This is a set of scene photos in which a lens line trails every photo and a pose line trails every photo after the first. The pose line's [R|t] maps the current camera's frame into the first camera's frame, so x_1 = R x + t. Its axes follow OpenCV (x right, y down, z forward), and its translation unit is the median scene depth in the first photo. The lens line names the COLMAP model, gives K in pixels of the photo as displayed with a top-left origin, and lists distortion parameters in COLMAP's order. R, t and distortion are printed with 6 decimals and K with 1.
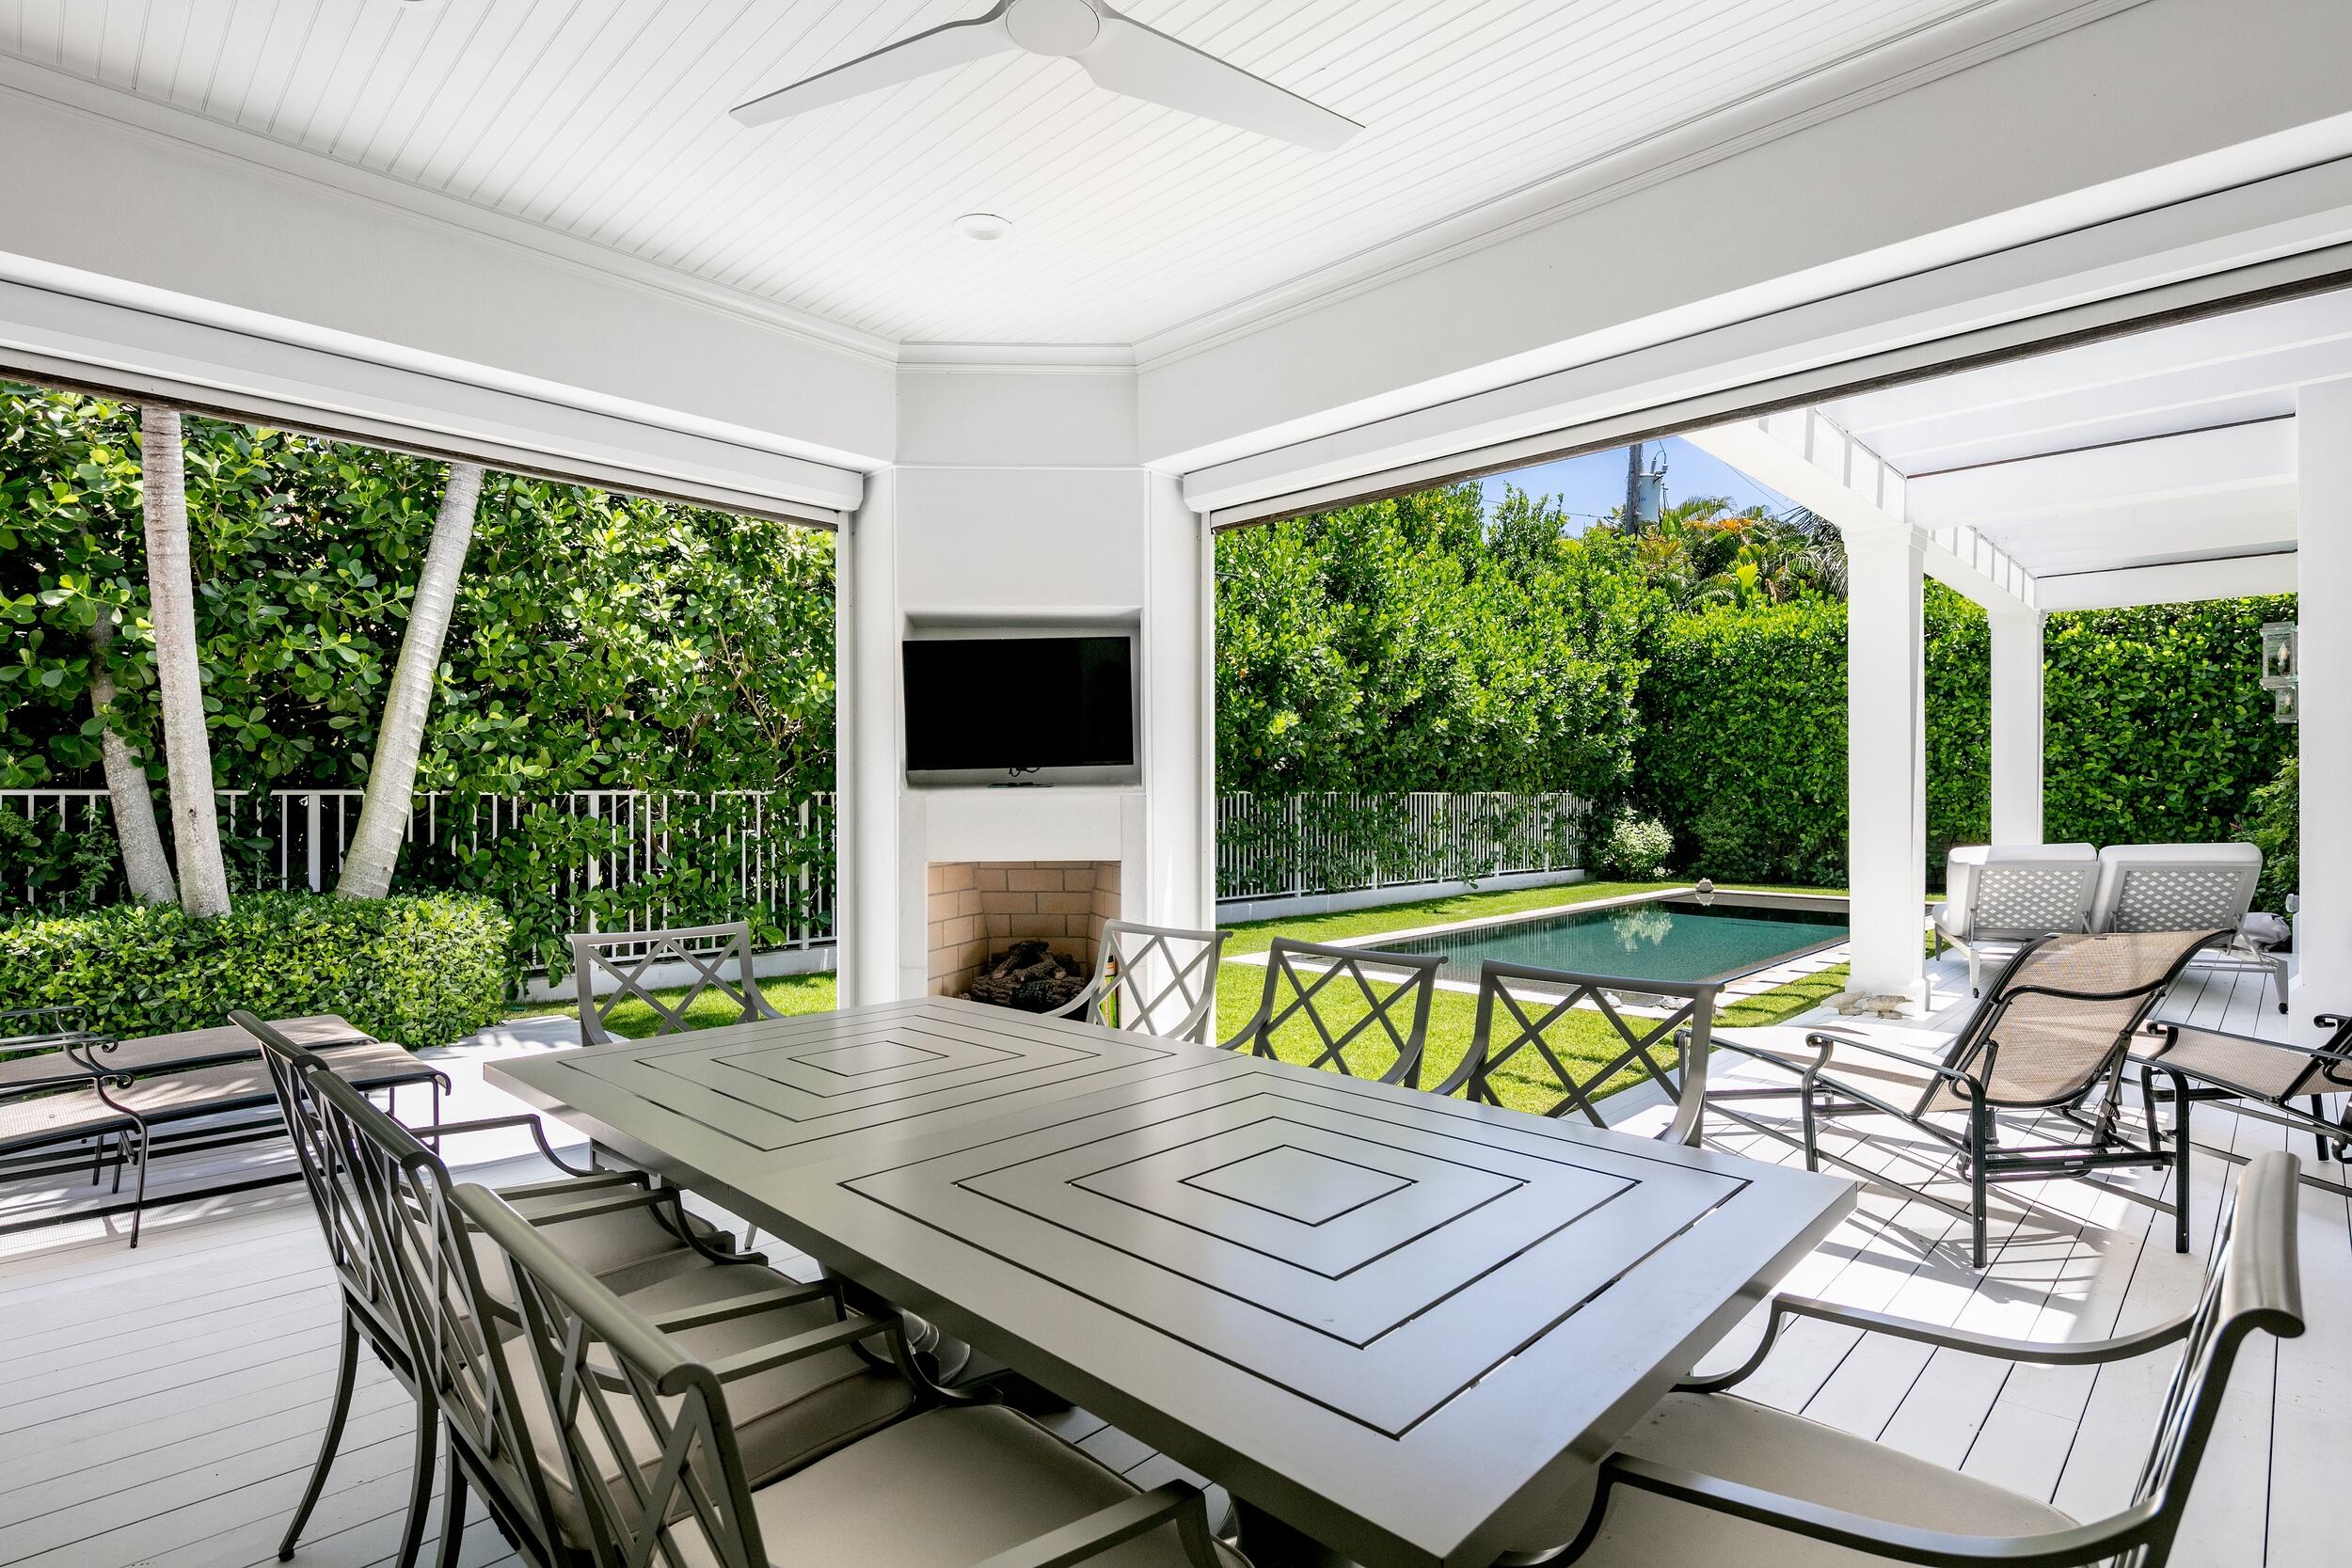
lens RADIAL K [[1157.1, 0, 1163.3], [0, 1157.1, 791.6], [0, 0, 1]] dist [0.000464, -0.000257]
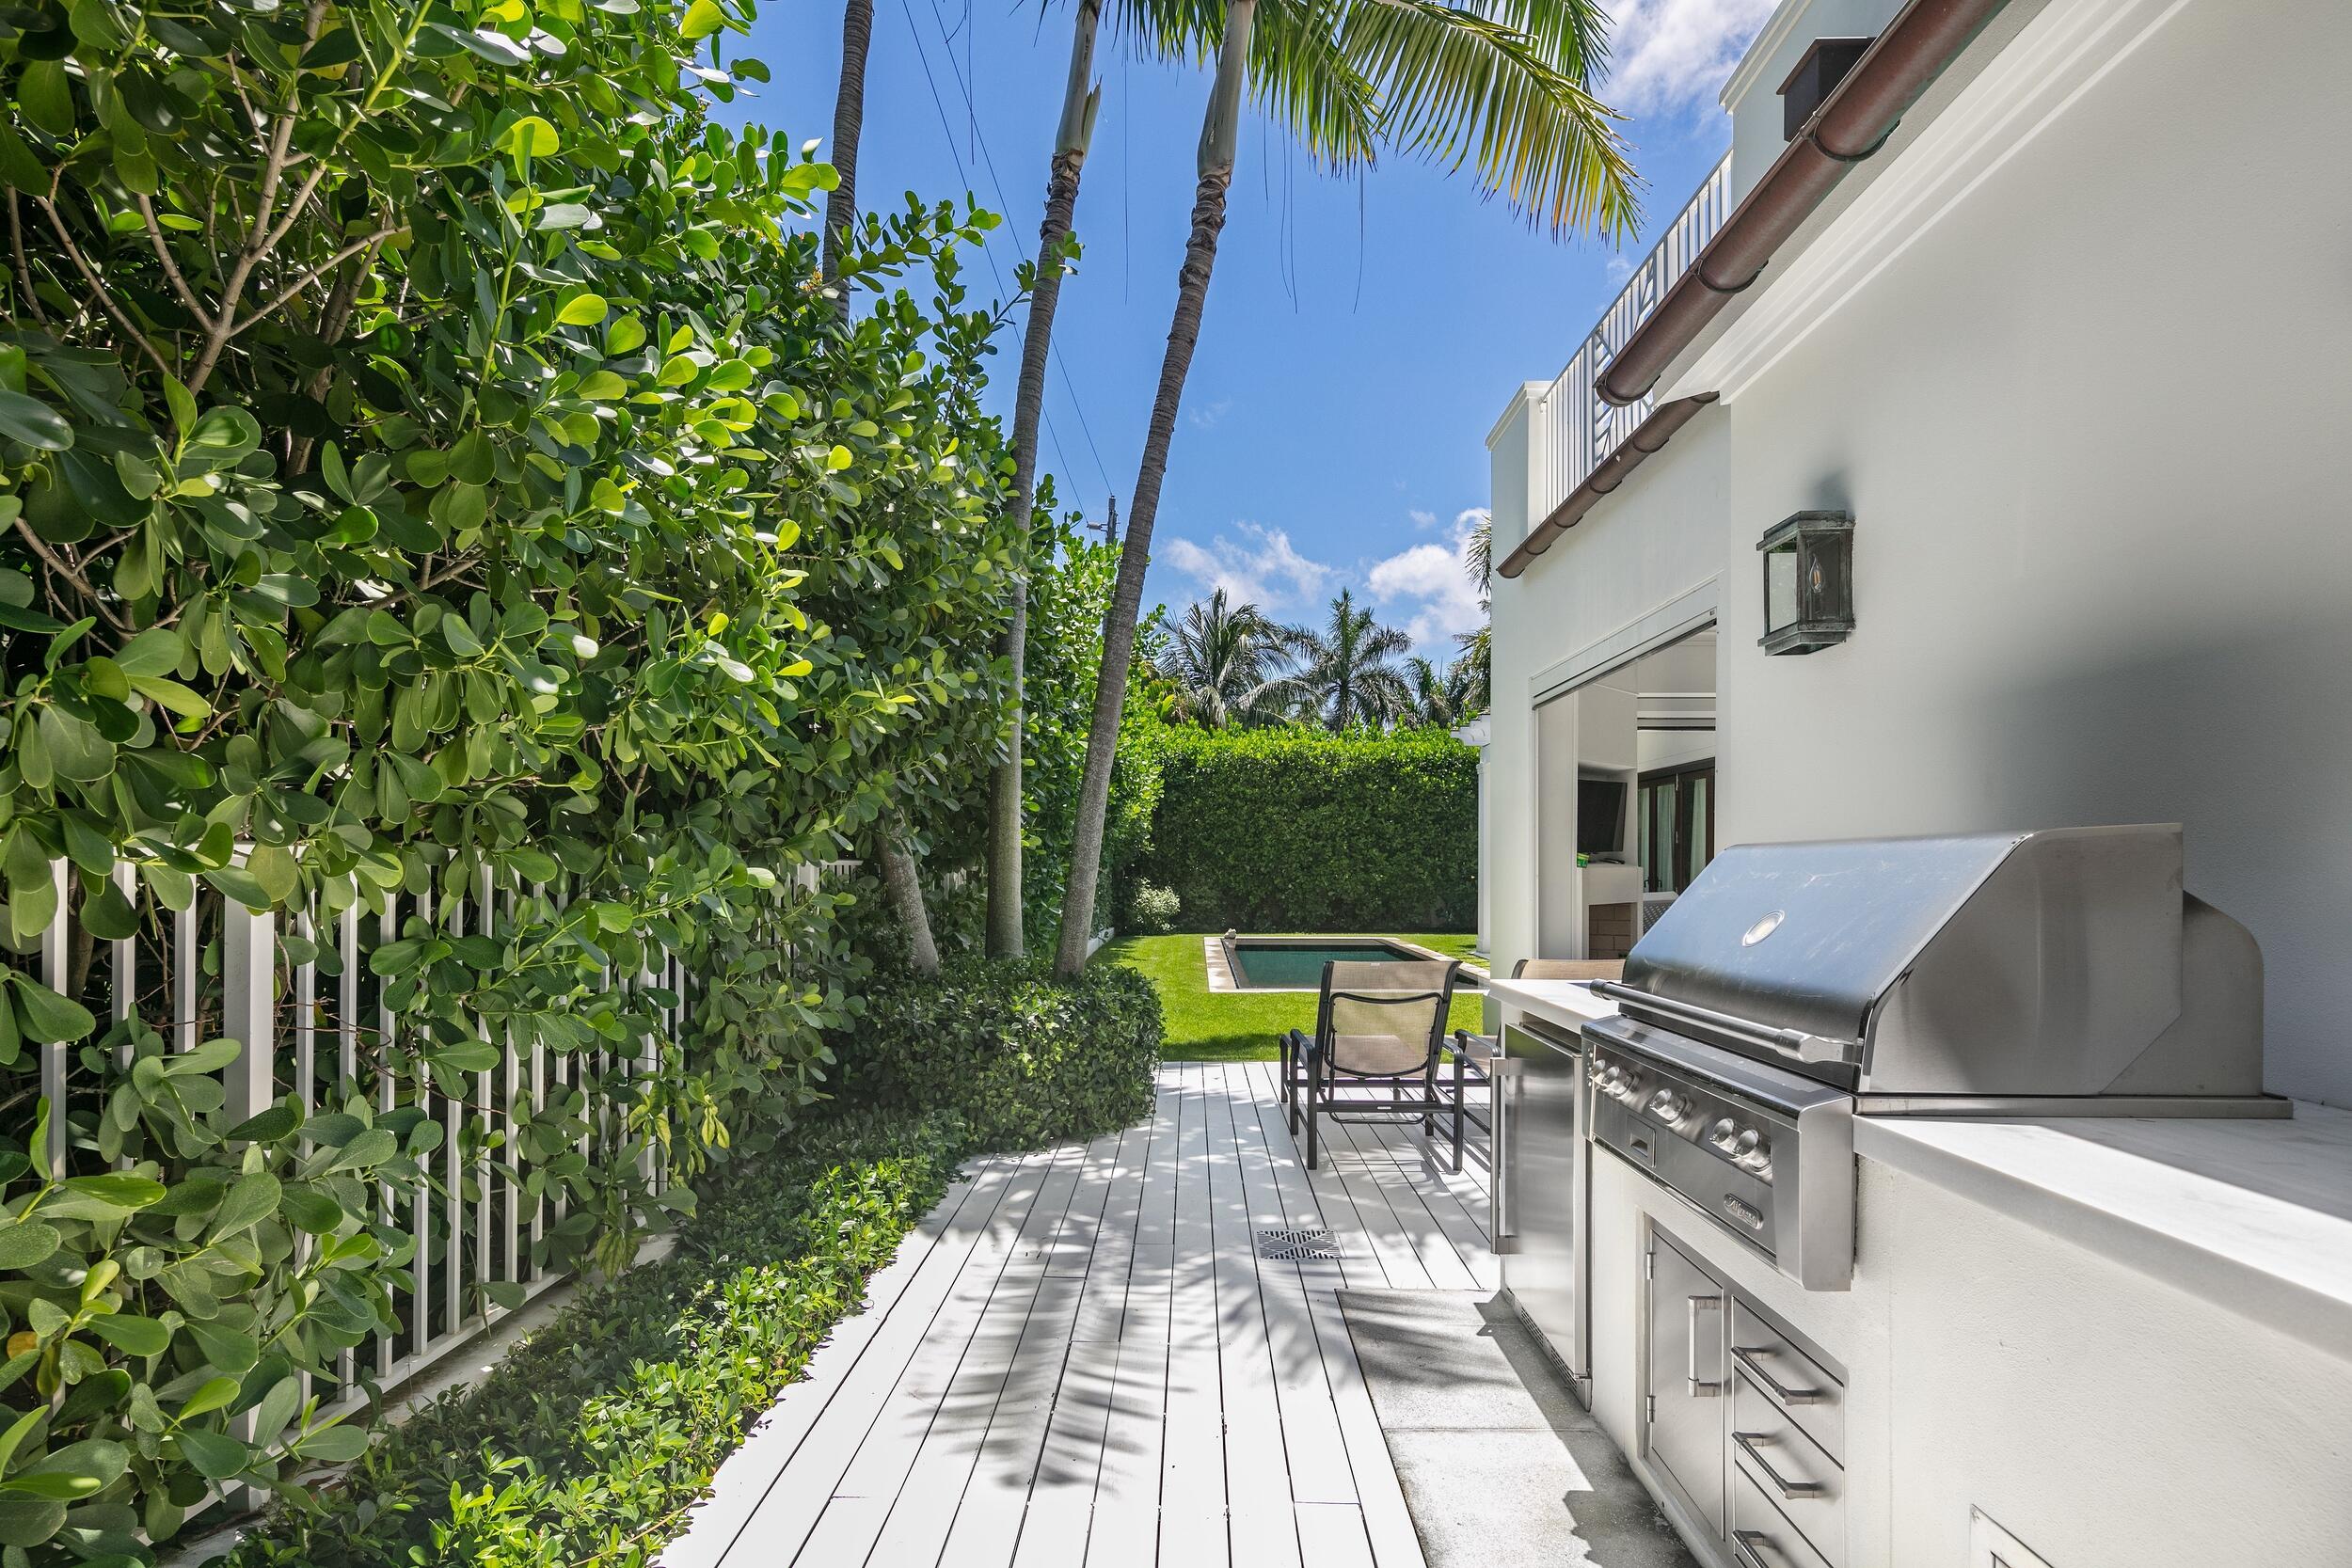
lens RADIAL K [[1157.1, 0, 1160.5], [0, 1157.1, 860.3], [0, 0, 1]] dist [0.000464, -0.000257]
pose [[0.727006, 0.006253, 0.686603, -0.549888], [-0.004332, 0.999980, -0.004520, -0.000087], [-0.686617, 0.000311, 0.727019, 0.050254]]
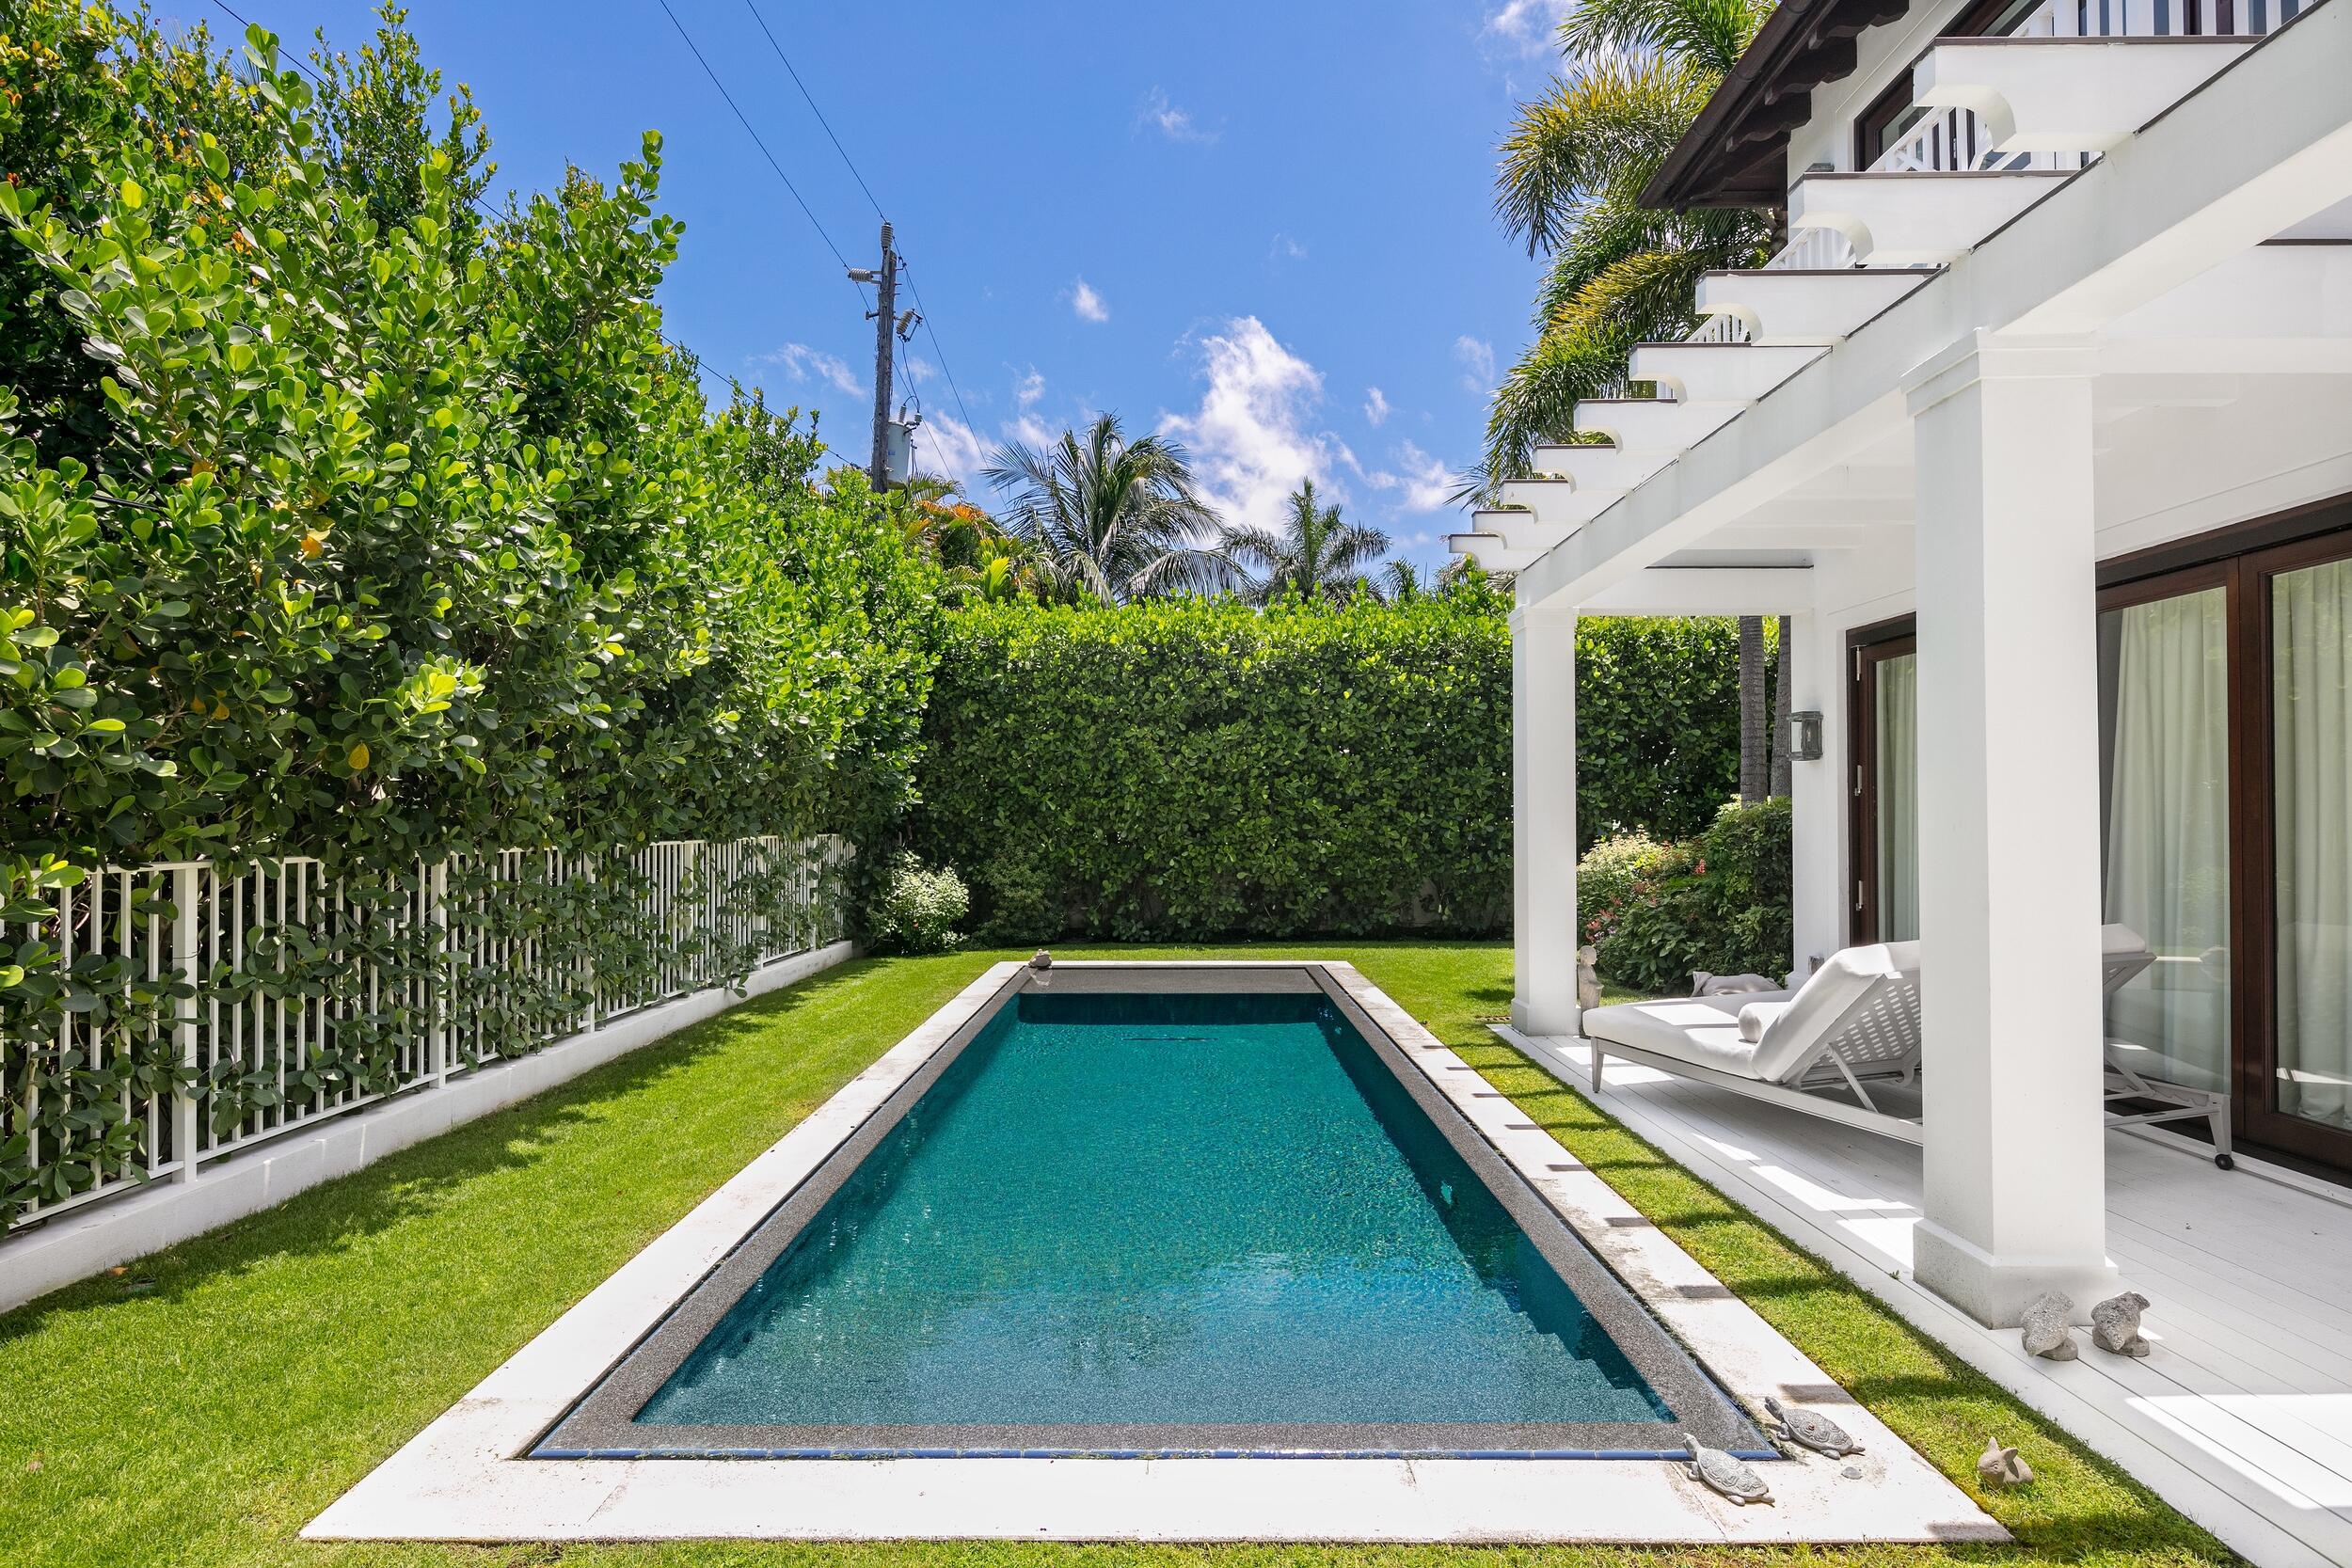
lens RADIAL K [[1157.1, 0, 1165.1], [0, 1157.1, 805.1], [0, 0, 1]] dist [0.000464, -0.000257]
pose [[0.715679, 0.003845, 0.698419, 0.004279], [0.002581, 0.999963, -0.008150, -0.011430], [-0.698425, 0.007635, 0.715643, 0.413560]]
